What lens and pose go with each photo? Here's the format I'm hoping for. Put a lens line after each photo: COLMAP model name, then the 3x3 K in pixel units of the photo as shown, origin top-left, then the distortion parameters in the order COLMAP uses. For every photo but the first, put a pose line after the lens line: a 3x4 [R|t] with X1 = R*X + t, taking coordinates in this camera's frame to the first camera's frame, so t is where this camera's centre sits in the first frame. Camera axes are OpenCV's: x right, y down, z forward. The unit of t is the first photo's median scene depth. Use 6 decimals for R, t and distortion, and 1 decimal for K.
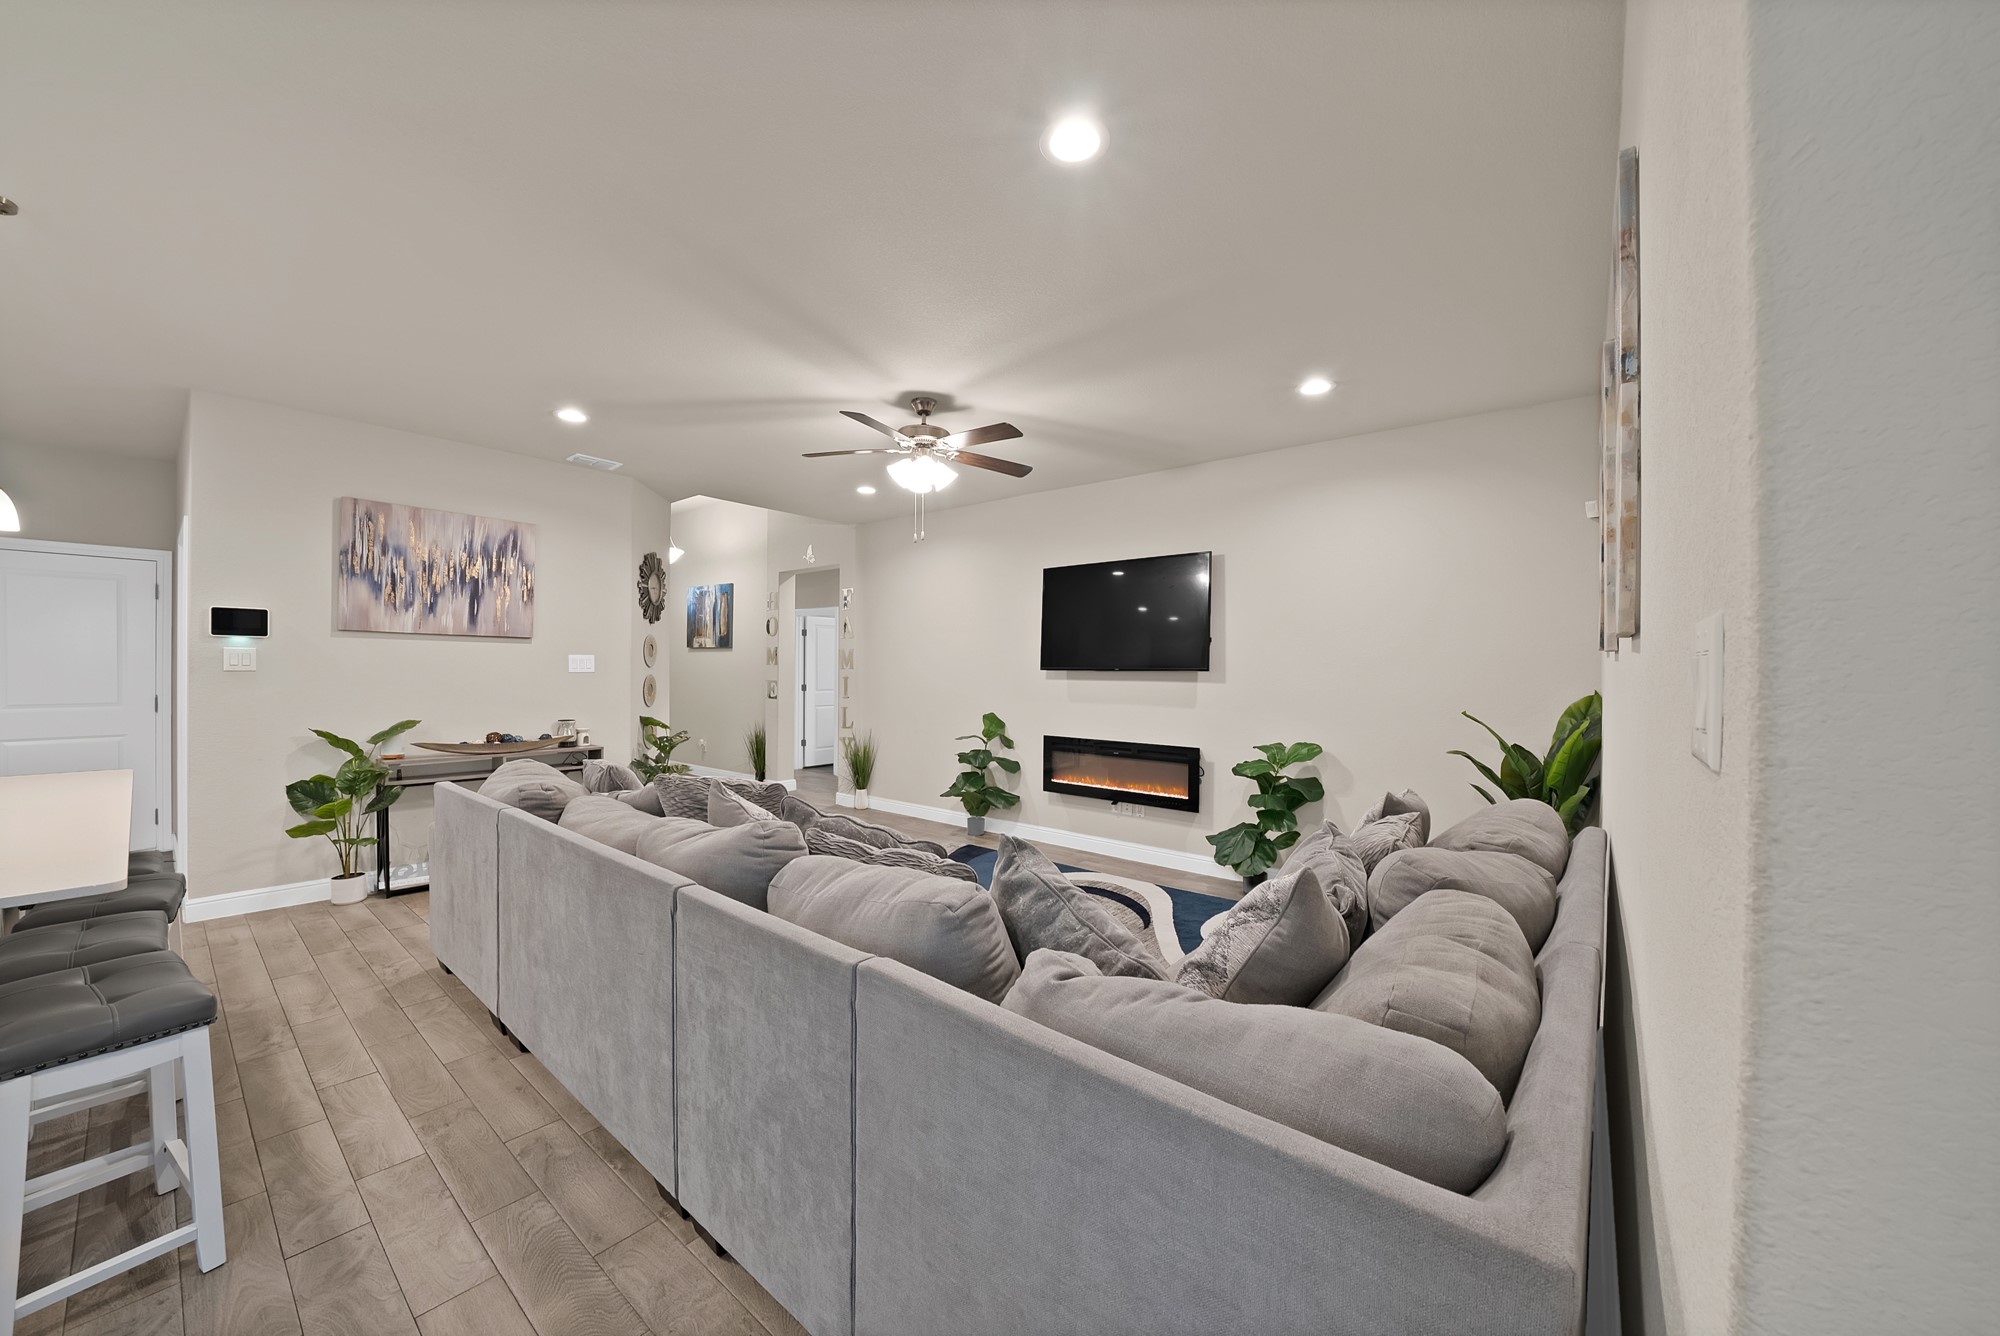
lens RADIAL K [[716.3, 0, 986.5], [0, 716.3, 673.6], [0, 0, 1]] dist [-0.023839, 0.000775]
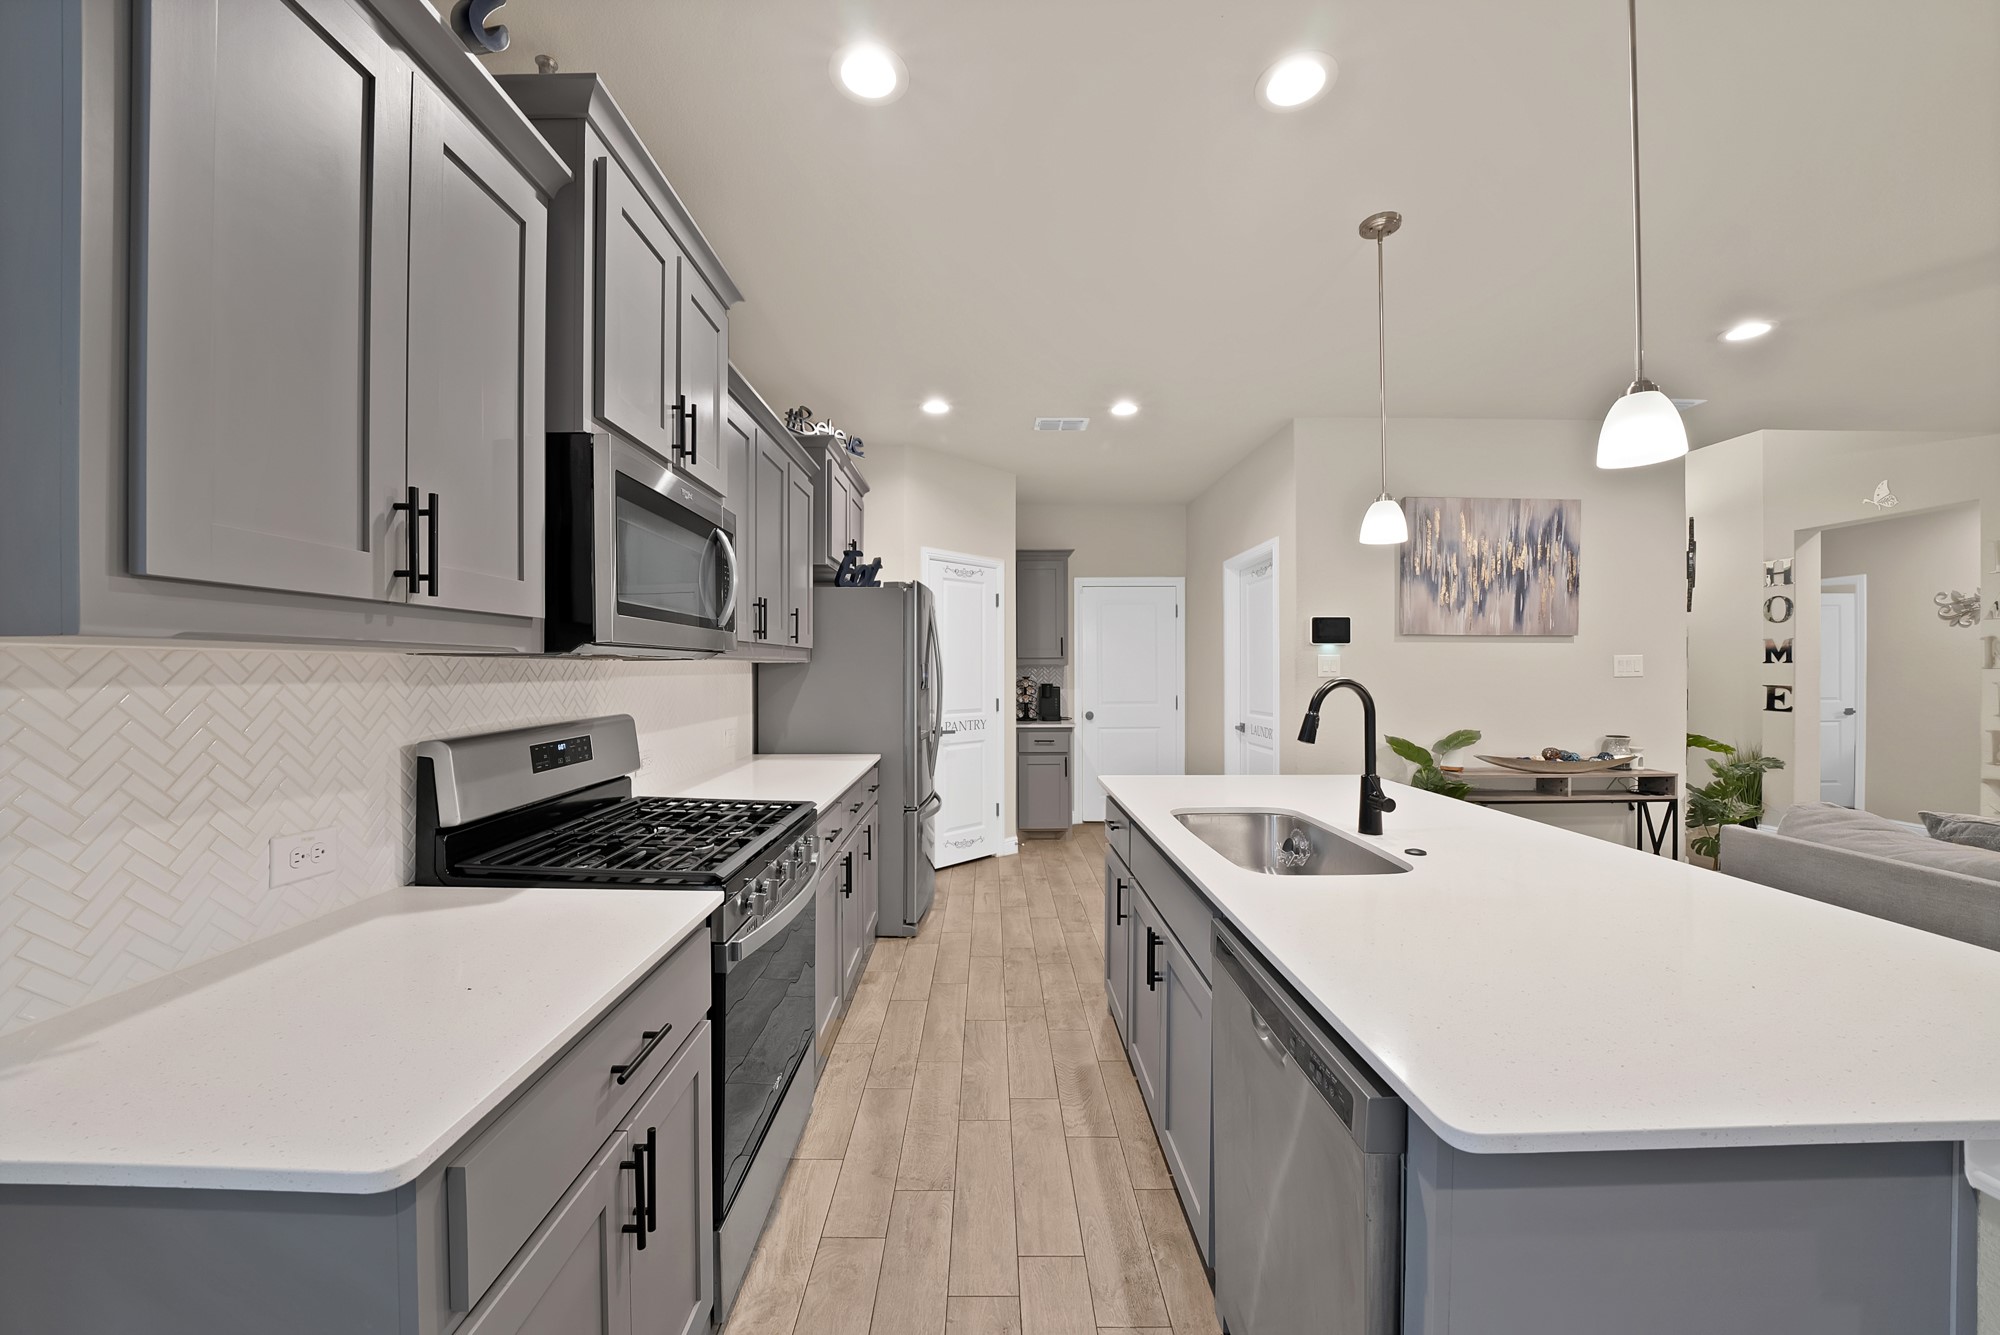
lens RADIAL K [[716.3, 0, 986.5], [0, 716.3, 673.1], [0, 0, 1]] dist [-0.023839, 0.000775]
pose [[0.641286, -0.003345, -0.767295, -0.520805], [0.003467, 0.999993, -0.001462, -0.009059], [0.767294, -0.001723, 0.641293, -0.072032]]
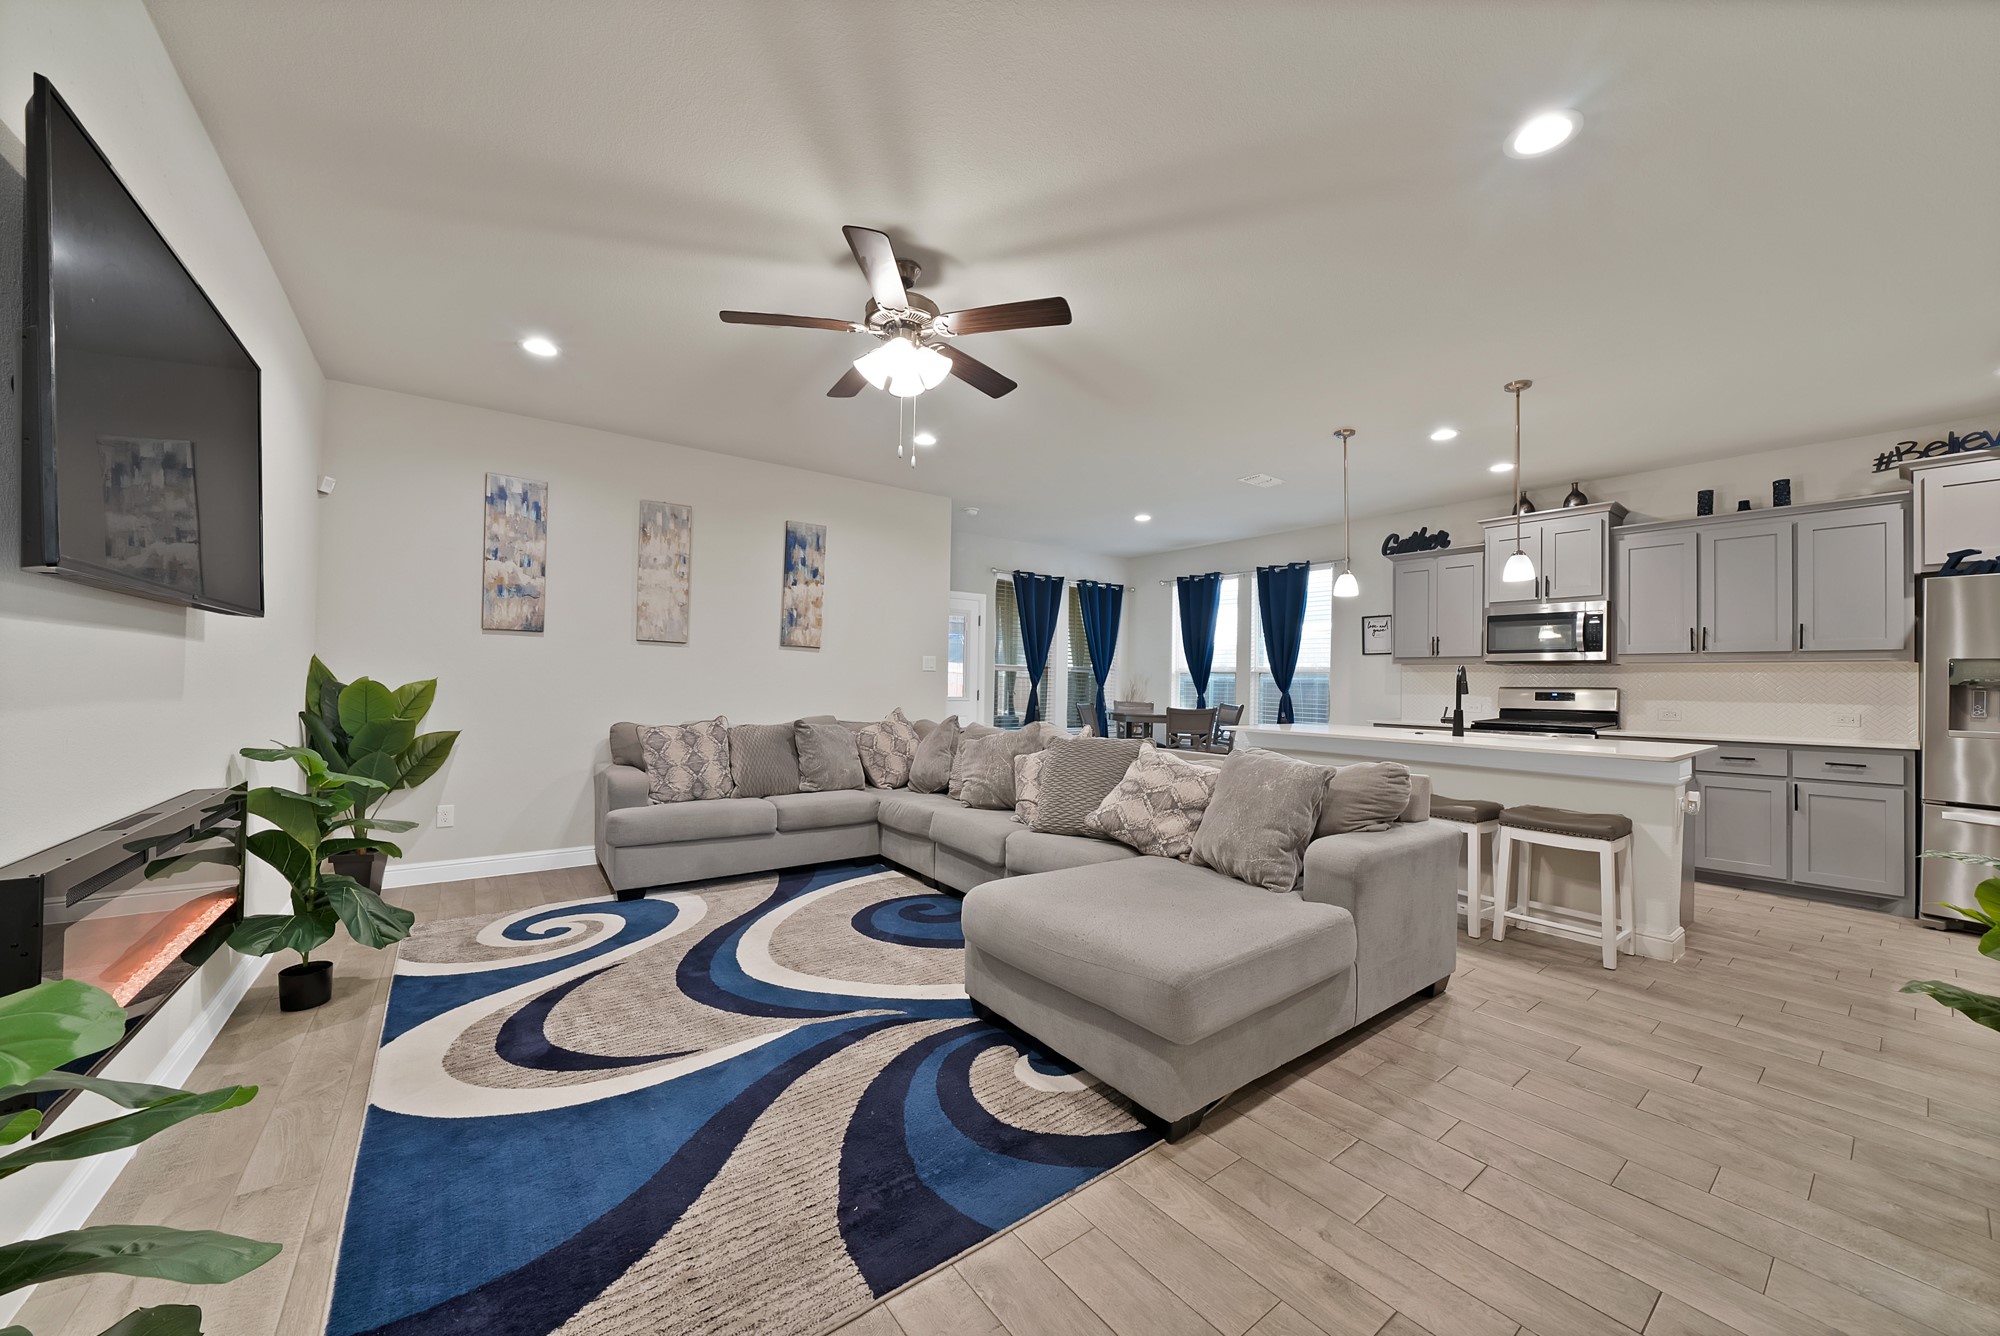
lens RADIAL K [[717.3, 0, 1012.5], [0, 717.3, 672.7], [0, 0, 1]] dist [-0.038635, 0.006054]
pose [[-0.978623, -0.021314, 0.204553, -0.305926], [-0.023571, 0.999685, -0.008600, 0.027661], [-0.204305, -0.013238, -0.978818, 1.455397]]
